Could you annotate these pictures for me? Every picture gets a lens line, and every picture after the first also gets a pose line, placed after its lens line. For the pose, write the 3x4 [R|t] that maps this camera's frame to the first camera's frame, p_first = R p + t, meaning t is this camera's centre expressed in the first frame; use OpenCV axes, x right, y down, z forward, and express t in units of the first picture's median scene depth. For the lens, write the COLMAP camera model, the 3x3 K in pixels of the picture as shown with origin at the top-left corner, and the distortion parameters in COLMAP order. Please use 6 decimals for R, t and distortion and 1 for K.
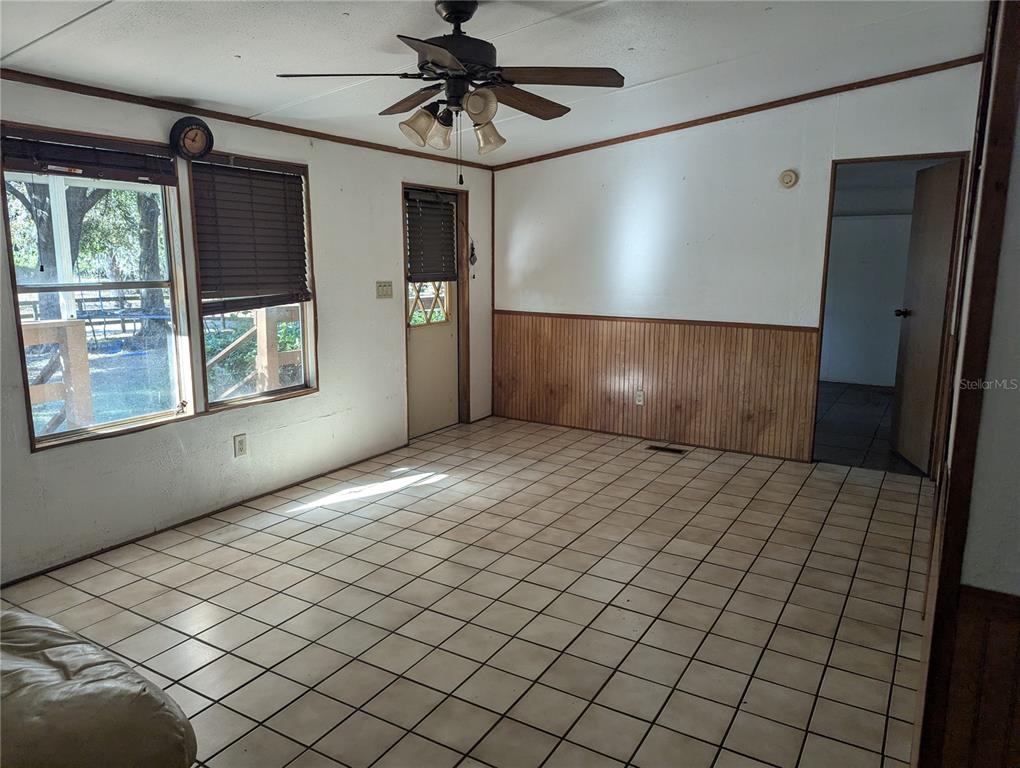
lens RADIAL K [[714.8, 0, 519.8], [0, 714.8, 371.5], [0, 0, 1]] dist [0.081689, -0.083781]
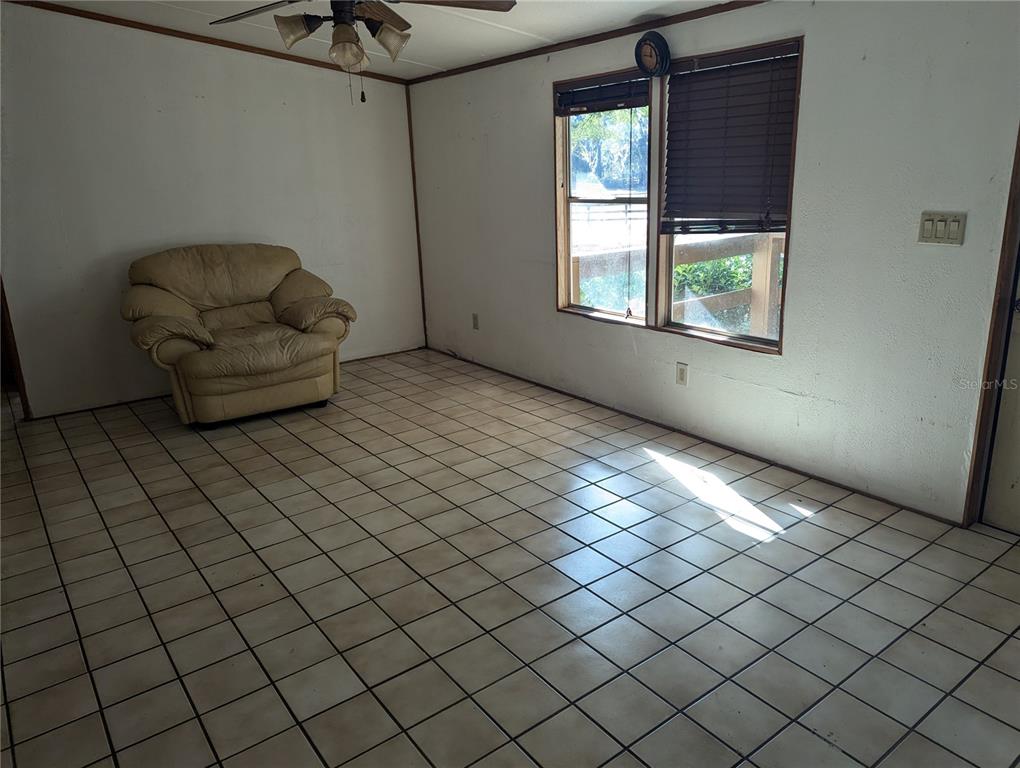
lens RADIAL K [[714.8, 0, 519.8], [0, 714.8, 371.5], [0, 0, 1]] dist [0.081689, -0.083781]
pose [[-0.376278, 0.249951, -0.892154, 0.594946], [-0.126178, 0.940127, 0.316608, -0.191833], [0.917875, 0.231703, -0.322211, 1.195884]]
